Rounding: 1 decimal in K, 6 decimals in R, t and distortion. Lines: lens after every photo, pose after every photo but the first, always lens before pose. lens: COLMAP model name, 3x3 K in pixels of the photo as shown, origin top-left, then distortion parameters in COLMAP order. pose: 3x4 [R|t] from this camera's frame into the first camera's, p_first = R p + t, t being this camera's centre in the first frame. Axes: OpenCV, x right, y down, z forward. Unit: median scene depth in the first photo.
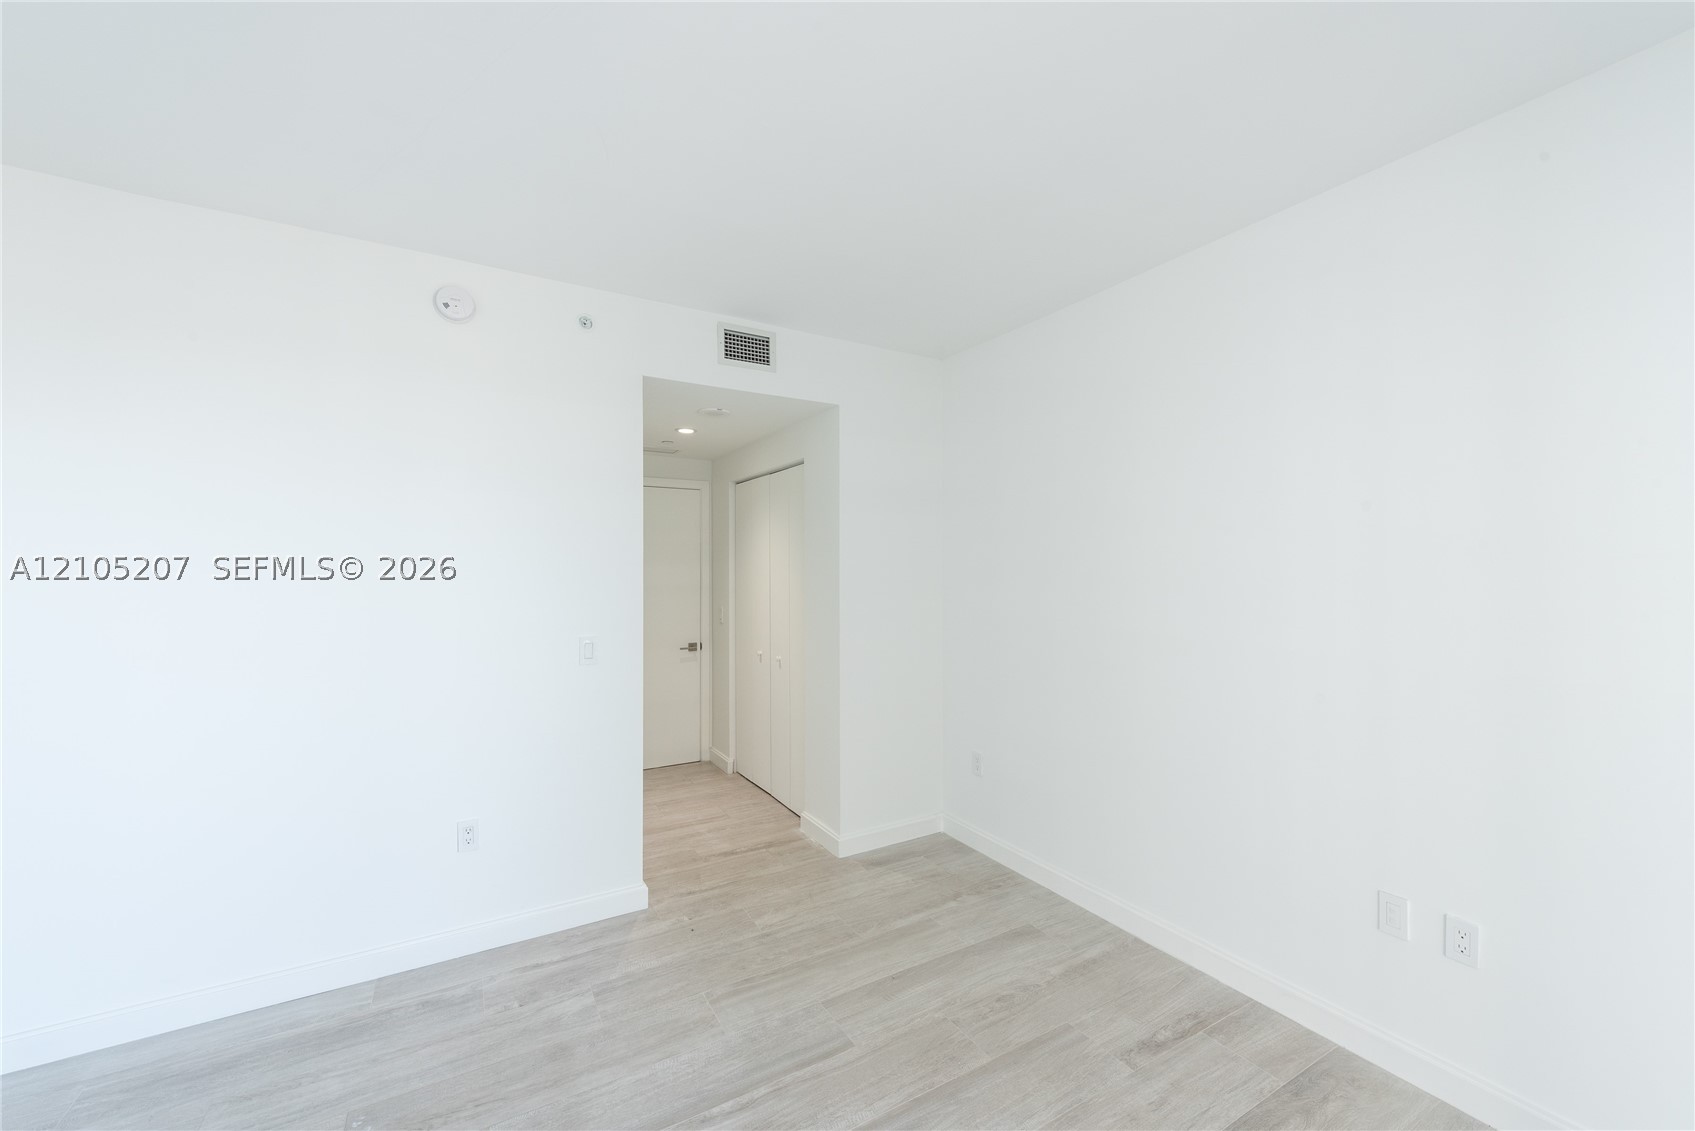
lens RADIAL K [[667.8, 0, 836.3], [0, 667.8, 570.0], [0, 0, 1]] dist [0.017970, -0.004758]
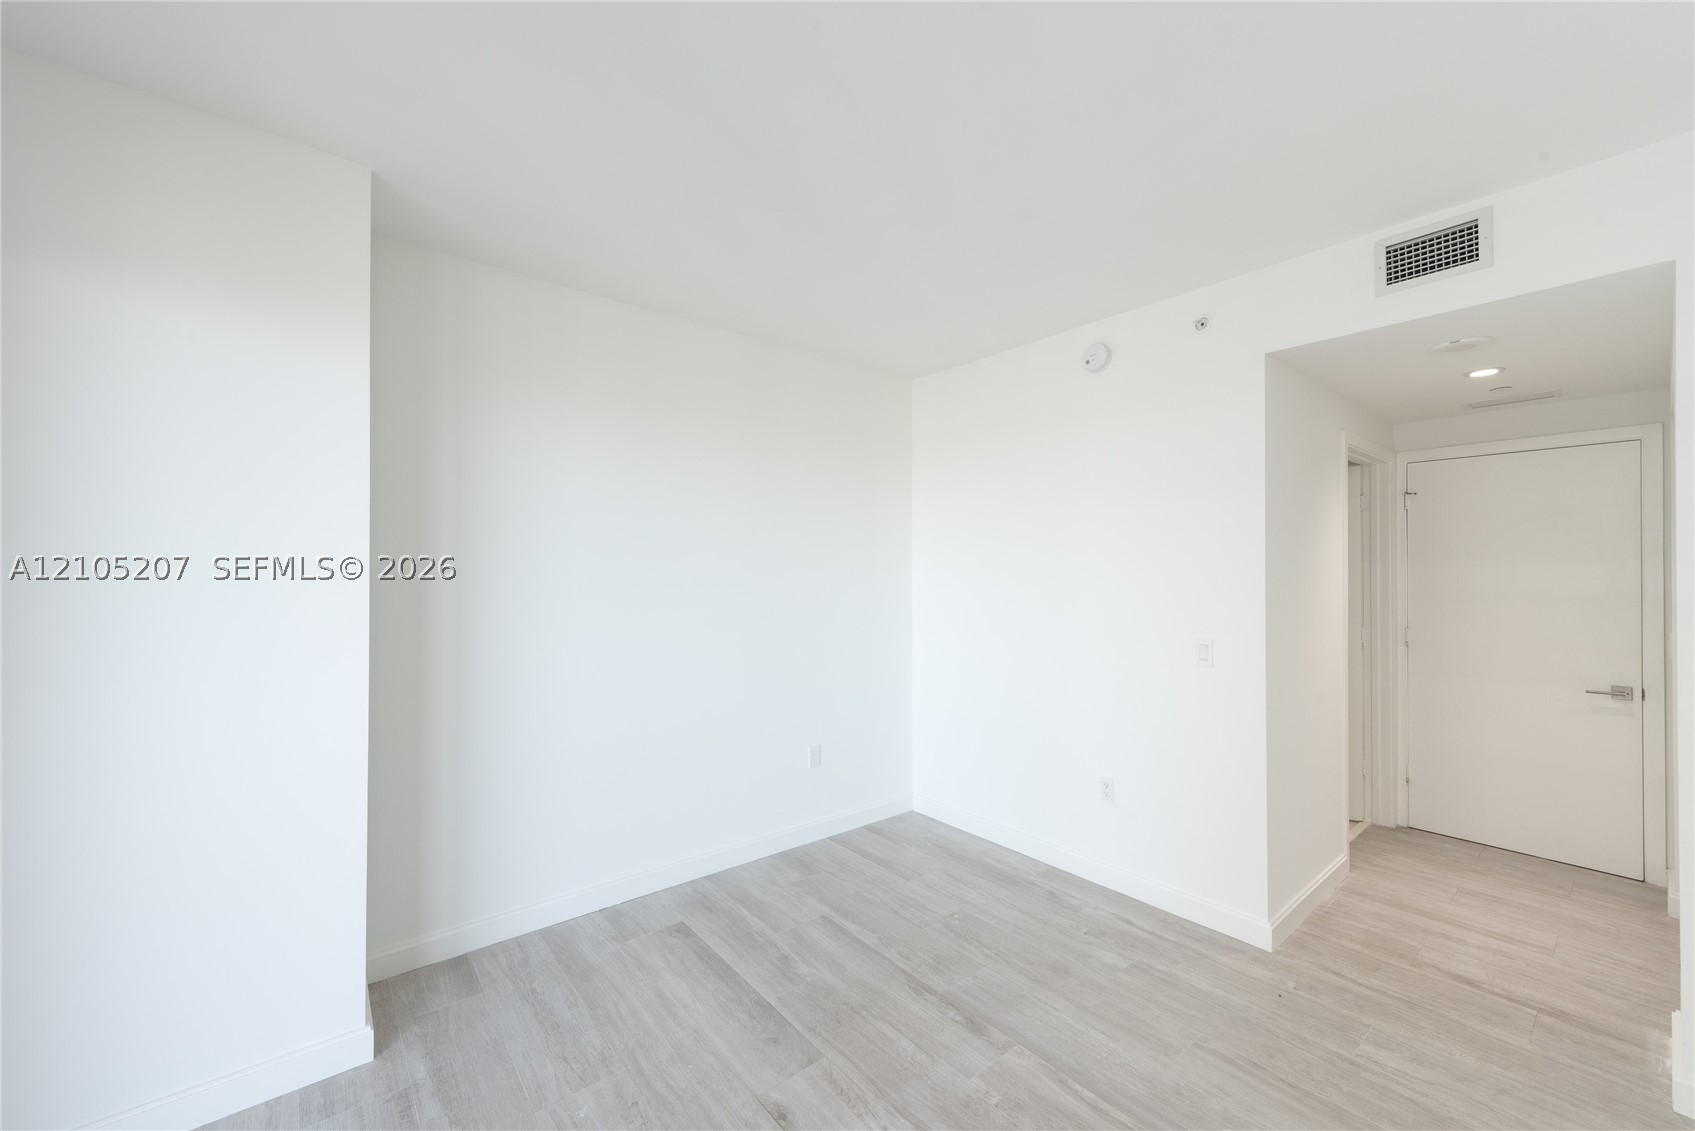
lens RADIAL K [[667.8, 0, 845.6], [0, 667.8, 572.0], [0, 0, 1]] dist [0.017970, -0.004758]
pose [[0.155611, 0.002764, -0.987814, 0.618480], [0.000100, 0.999996, 0.002814, -0.000691], [0.987818, -0.000537, 0.155611, 0.373876]]
